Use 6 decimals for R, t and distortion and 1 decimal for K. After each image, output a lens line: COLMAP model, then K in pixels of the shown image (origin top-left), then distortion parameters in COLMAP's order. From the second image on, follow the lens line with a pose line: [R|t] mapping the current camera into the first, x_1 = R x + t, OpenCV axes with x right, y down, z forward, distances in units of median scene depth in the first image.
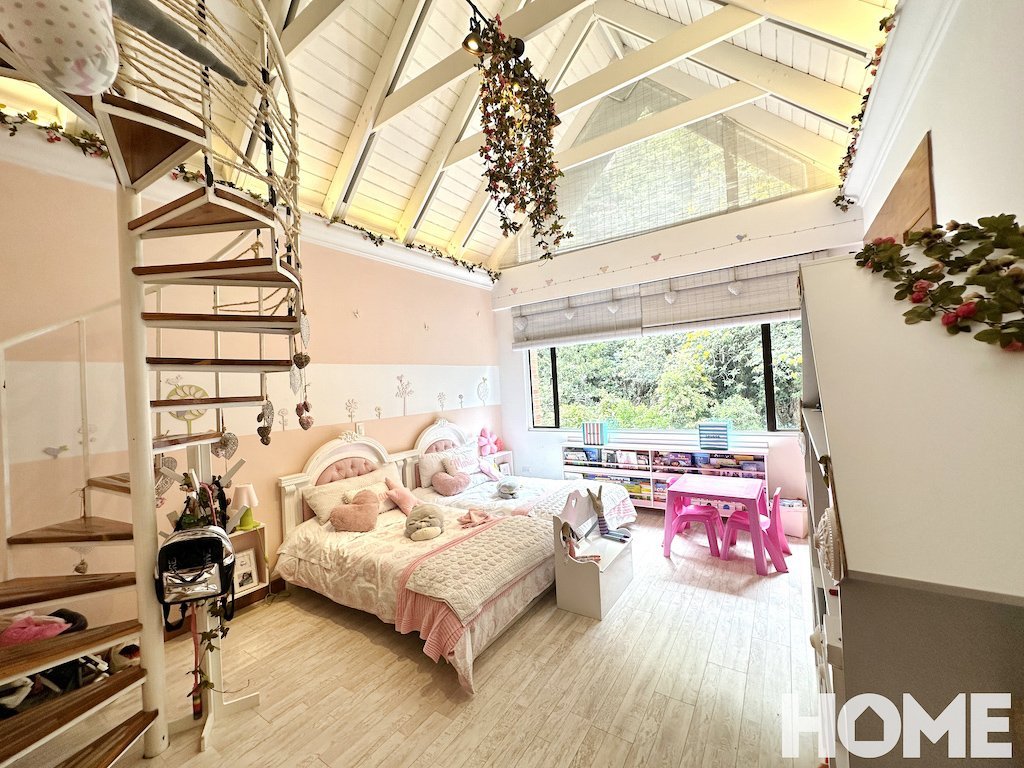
lens RADIAL K [[409.2, 0, 512.0], [0, 409.2, 384.0], [0, 0, 1]] dist [-0.000033, -0.000052]
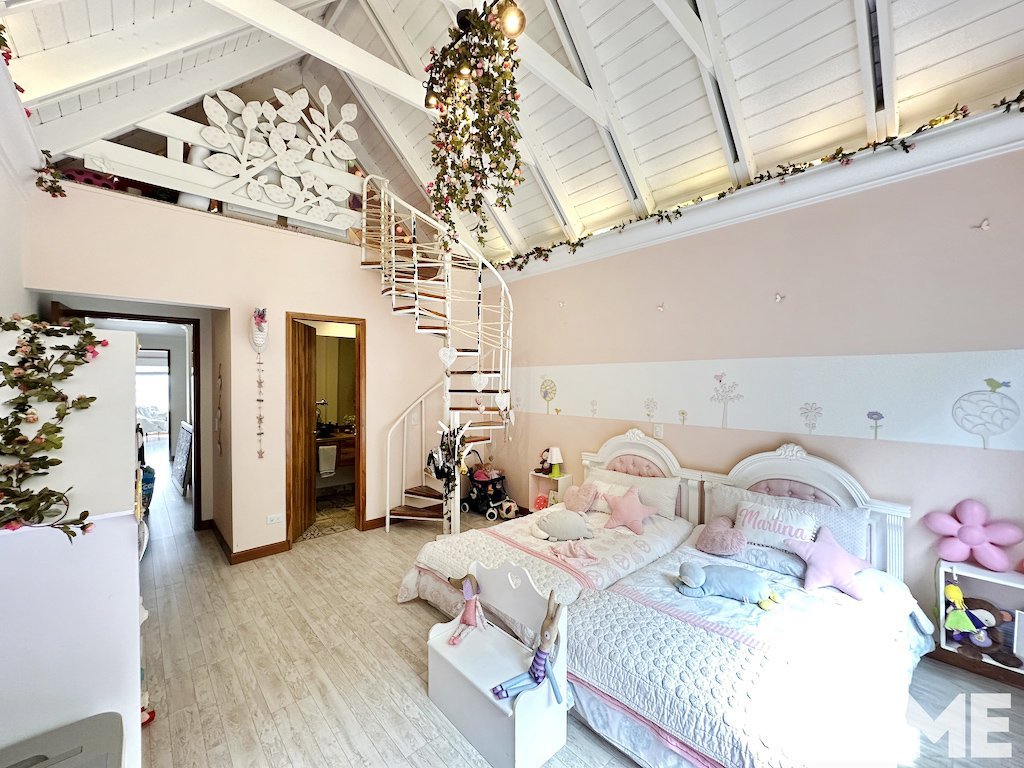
lens RADIAL K [[409.2, 0, 512.0], [0, 409.2, 384.0], [0, 0, 1]] dist [-0.000033, -0.000052]
pose [[-0.231177, 0.061958, -0.970937, 0.551216], [0.013348, 0.998078, 0.060512, -0.053021], [0.972820, 0.001029, -0.231560, 0.797998]]
